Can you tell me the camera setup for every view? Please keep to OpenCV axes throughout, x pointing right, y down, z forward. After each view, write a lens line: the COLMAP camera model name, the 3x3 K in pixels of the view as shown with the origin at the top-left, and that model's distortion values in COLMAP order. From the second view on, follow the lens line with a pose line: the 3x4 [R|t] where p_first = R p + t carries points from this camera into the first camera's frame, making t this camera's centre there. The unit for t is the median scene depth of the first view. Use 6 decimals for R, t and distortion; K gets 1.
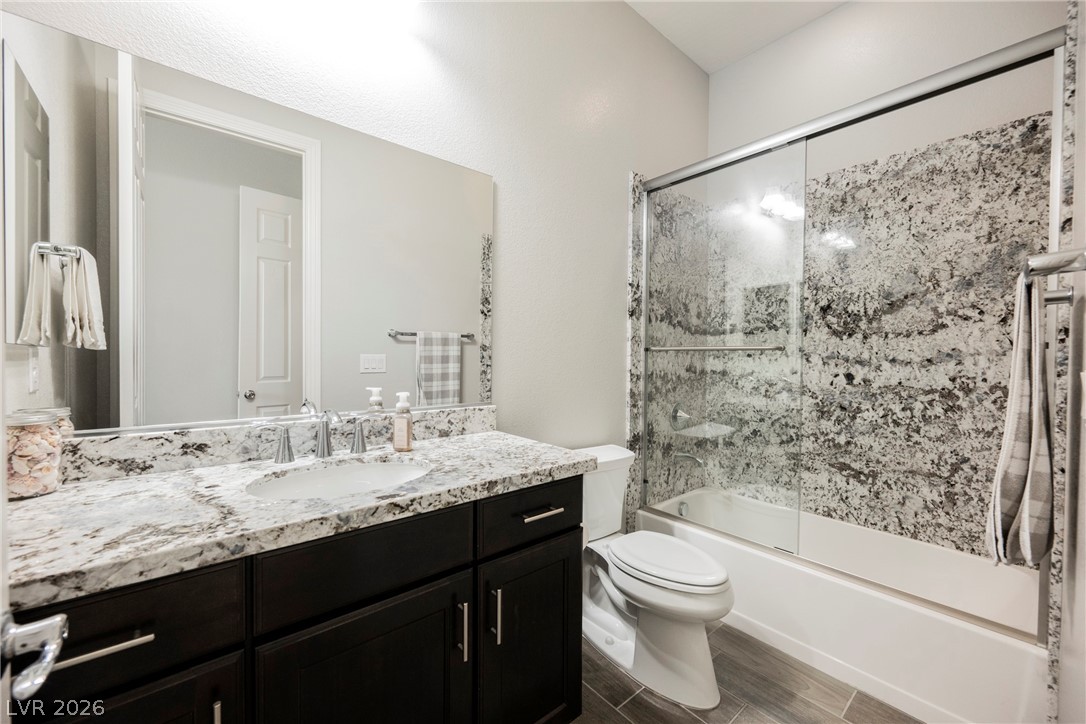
lens RADIAL K [[424.1, 0, 546.4], [0, 424.1, 362.9], [0, 0, 1]] dist [-0.000954, 0.000080]
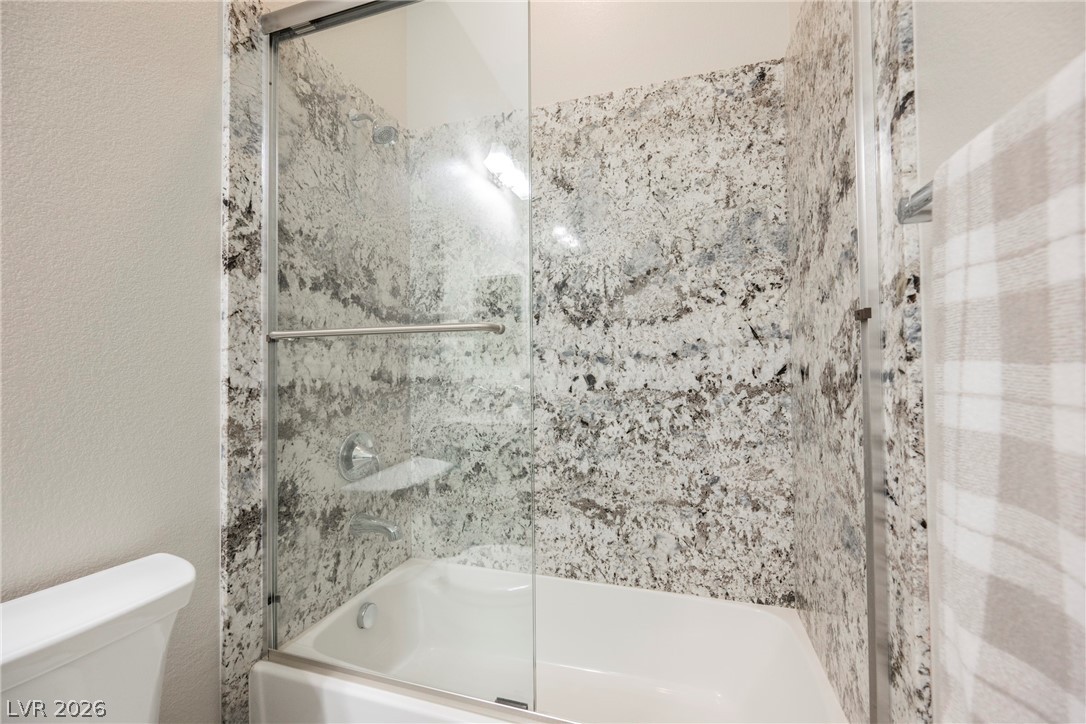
lens RADIAL K [[437.9, 0, 541.1], [0, 437.9, 356.5], [0, 0, 1]] dist [-0.000408, 0.000012]
pose [[0.852776, -0.002466, 0.522270, 0.245305], [0.025915, 0.998957, -0.037597, 0.019282], [-0.521633, 0.045597, 0.851951, 0.395517]]
